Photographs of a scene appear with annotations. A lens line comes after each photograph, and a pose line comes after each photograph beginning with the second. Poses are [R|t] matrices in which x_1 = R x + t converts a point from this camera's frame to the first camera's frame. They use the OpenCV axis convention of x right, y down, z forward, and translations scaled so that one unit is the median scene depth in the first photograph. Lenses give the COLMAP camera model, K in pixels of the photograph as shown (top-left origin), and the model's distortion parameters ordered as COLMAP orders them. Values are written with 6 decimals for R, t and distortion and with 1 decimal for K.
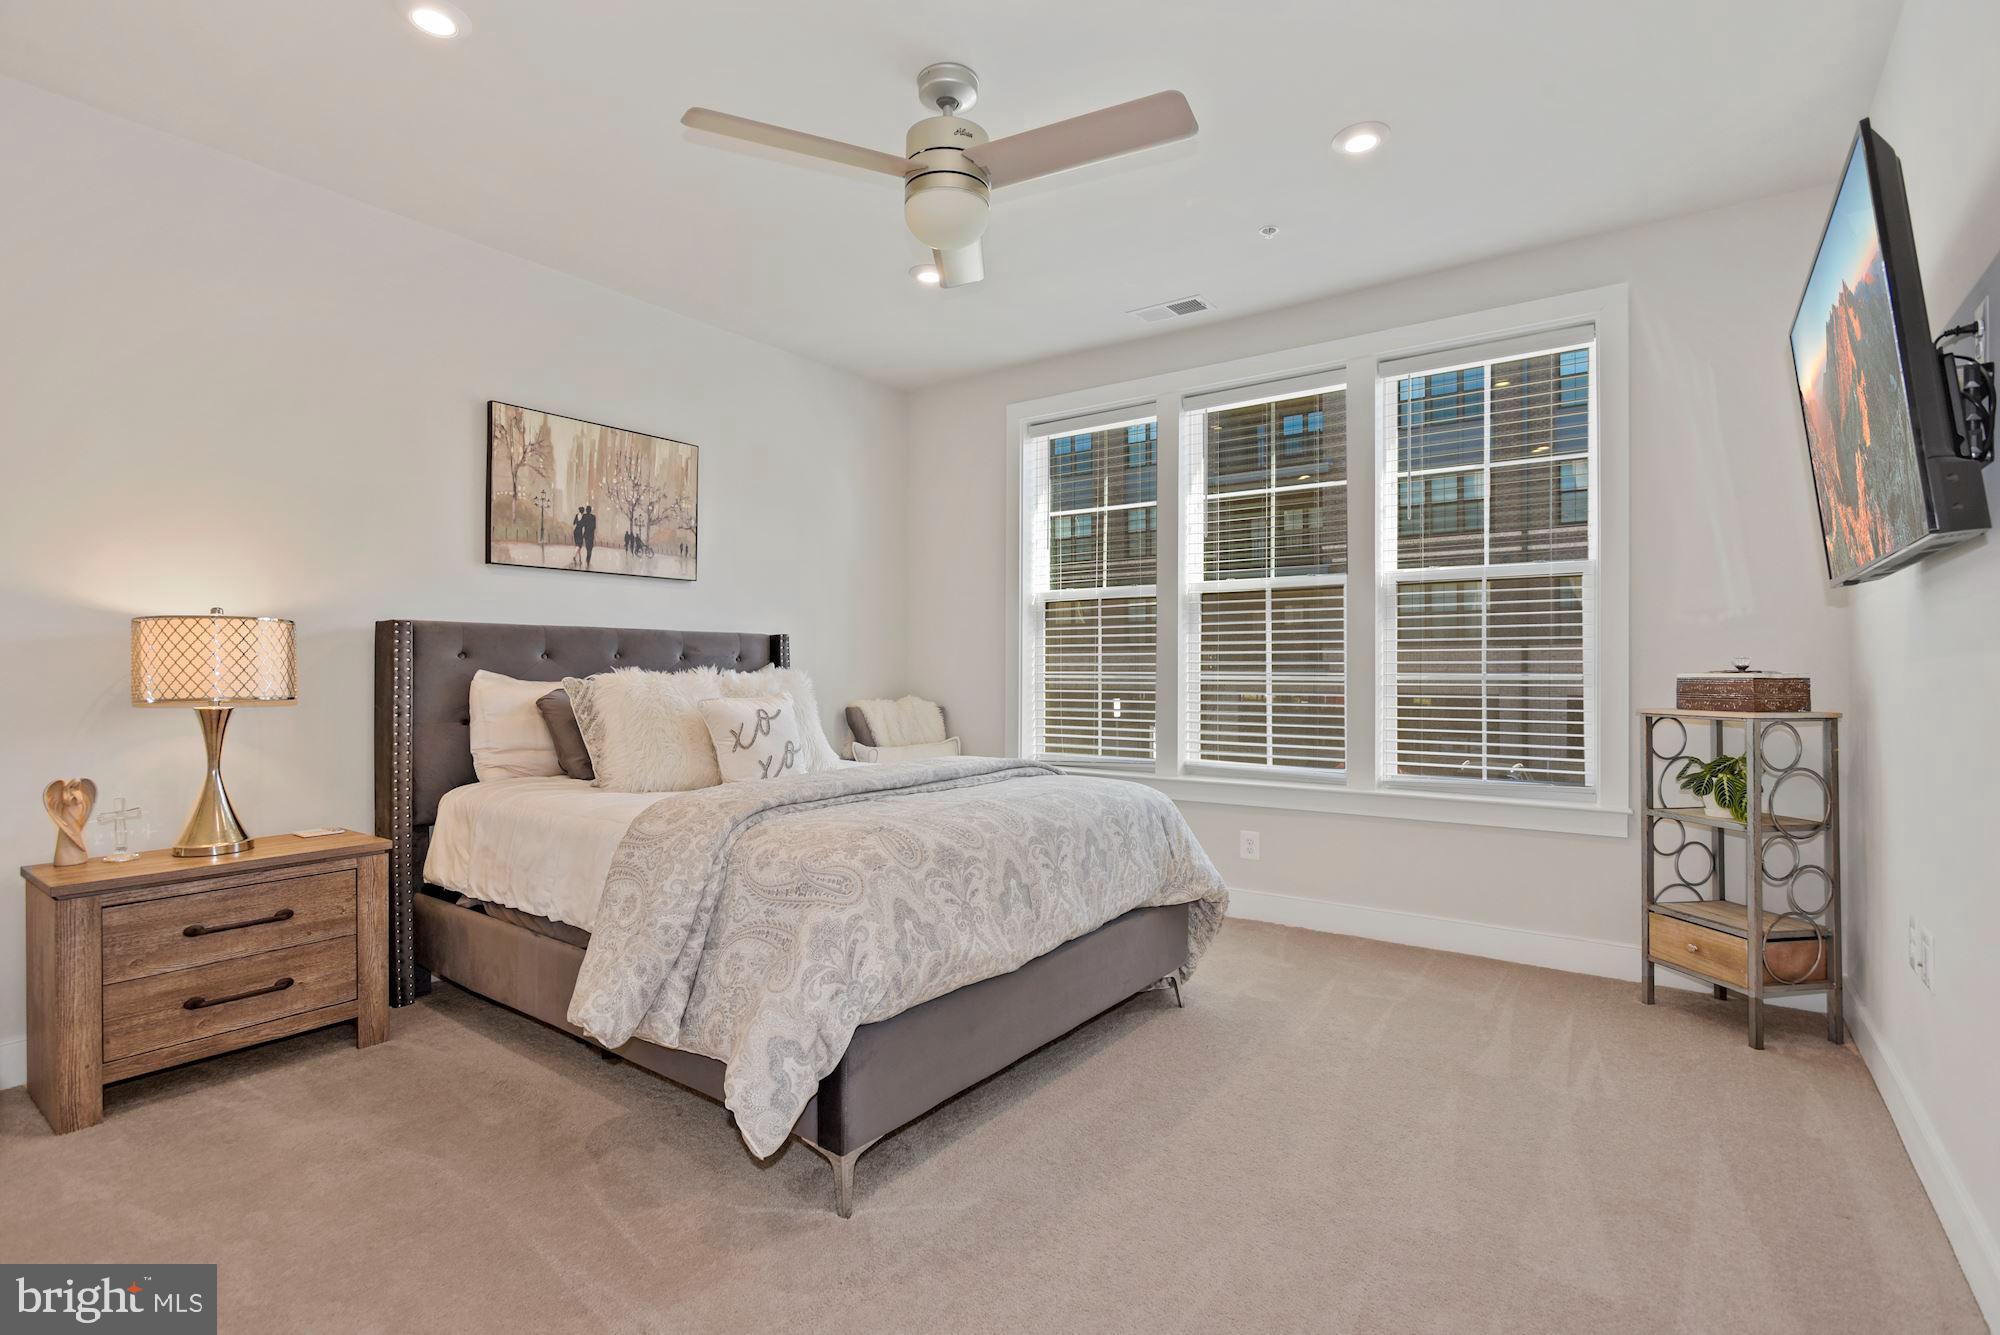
lens RADIAL K [[943.7, 0, 1000.0], [0, 943.7, 667.5], [0, 0, 1]] dist [0.079340, 0.000044]
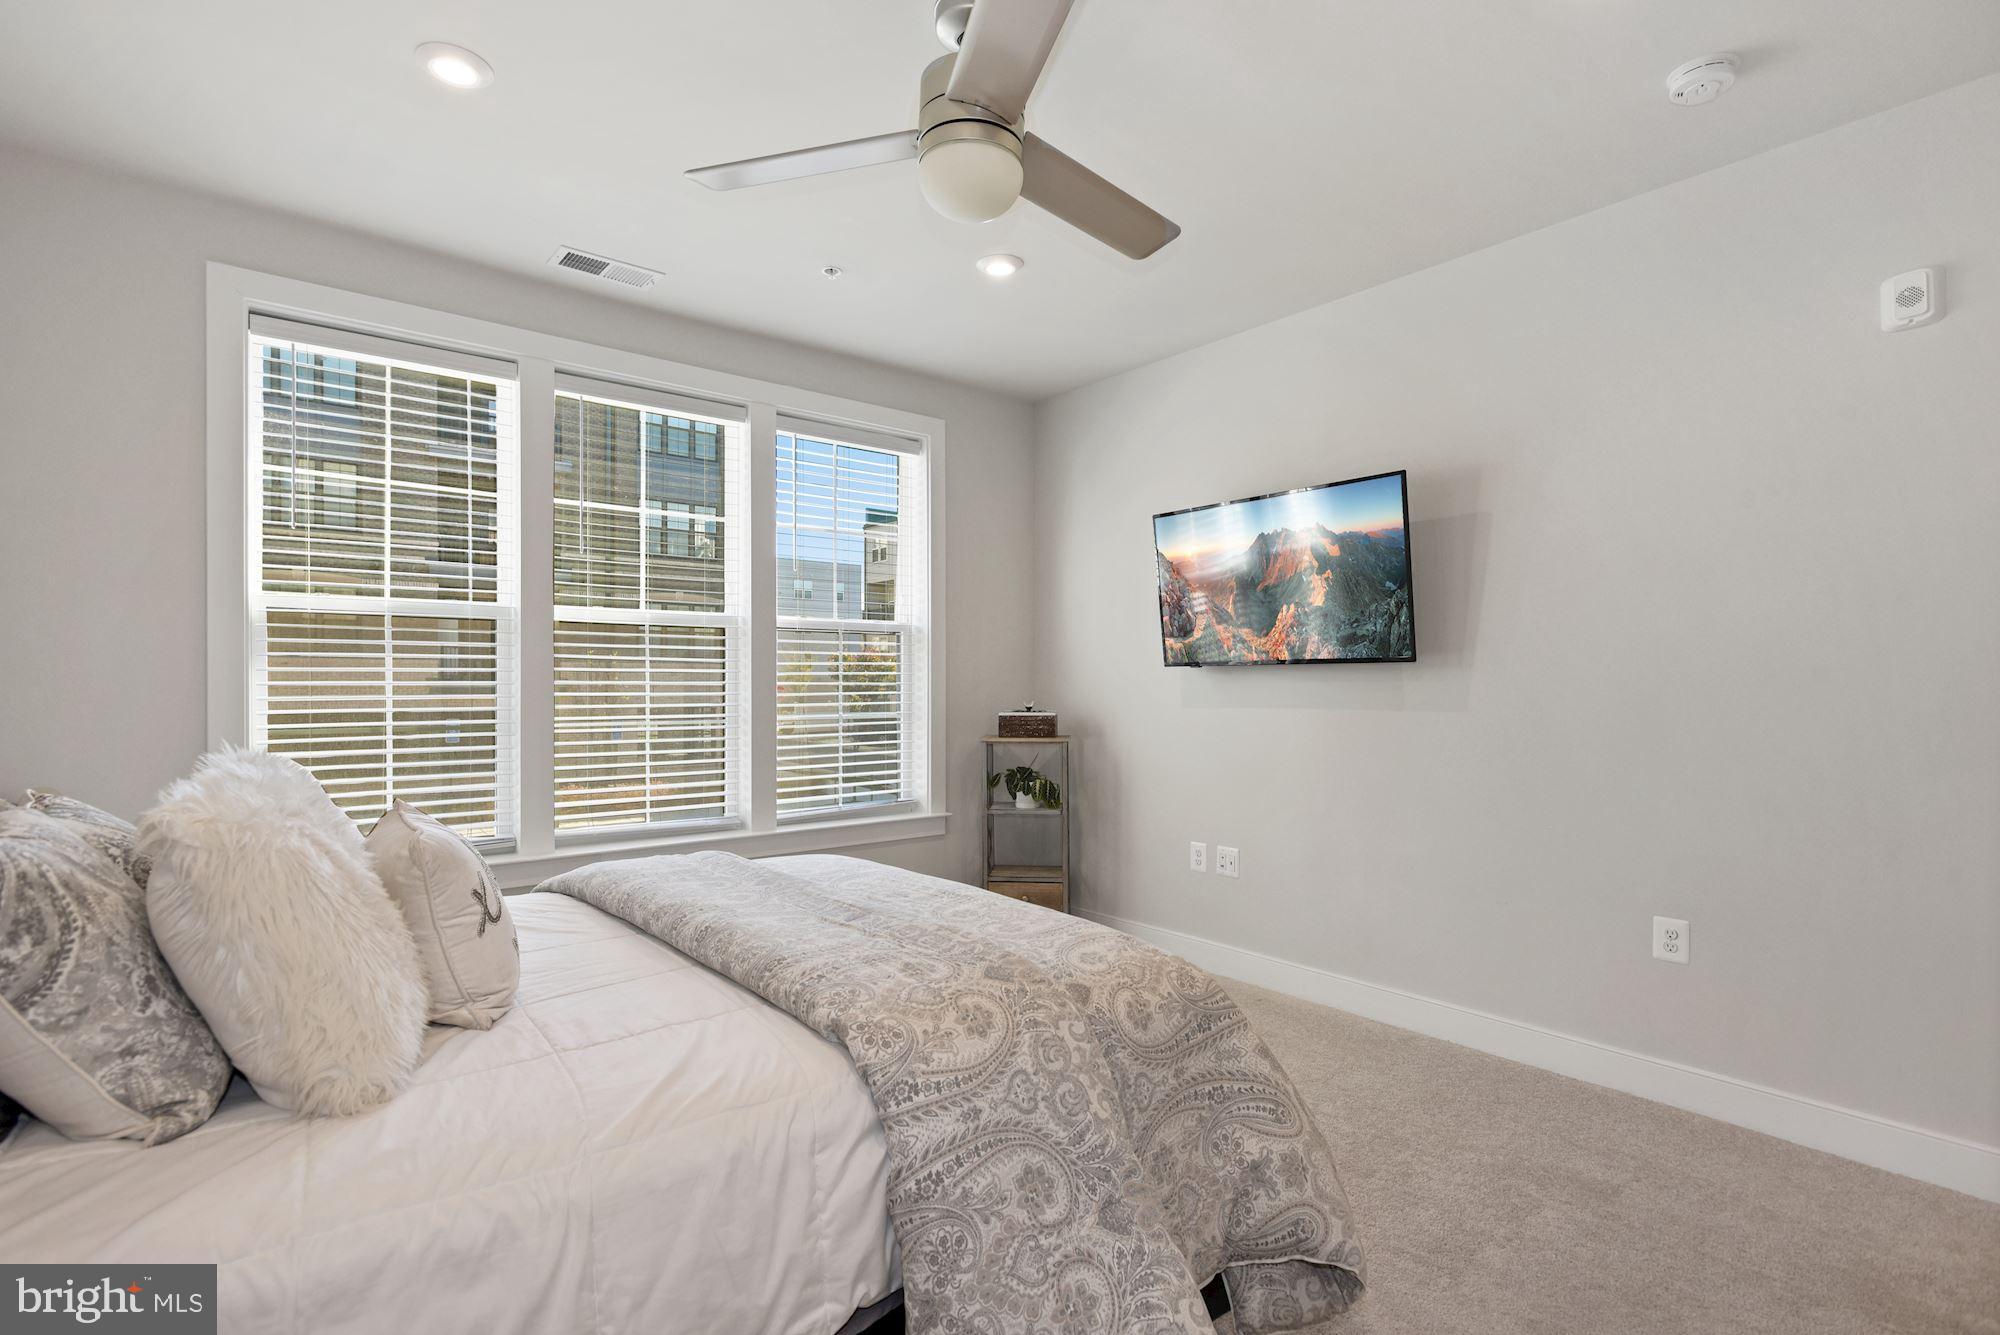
lens RADIAL K [[1022.5, 0, 1000.0], [0, 1022.5, 667.5], [0, 0, 1]] dist [0.001638, 0.000146]
pose [[0.212627, 0.009399, 0.977088, -0.552024], [0.015499, 0.999795, -0.012990, -0.029058], [-0.977011, 0.017906, 0.212438, 0.496376]]
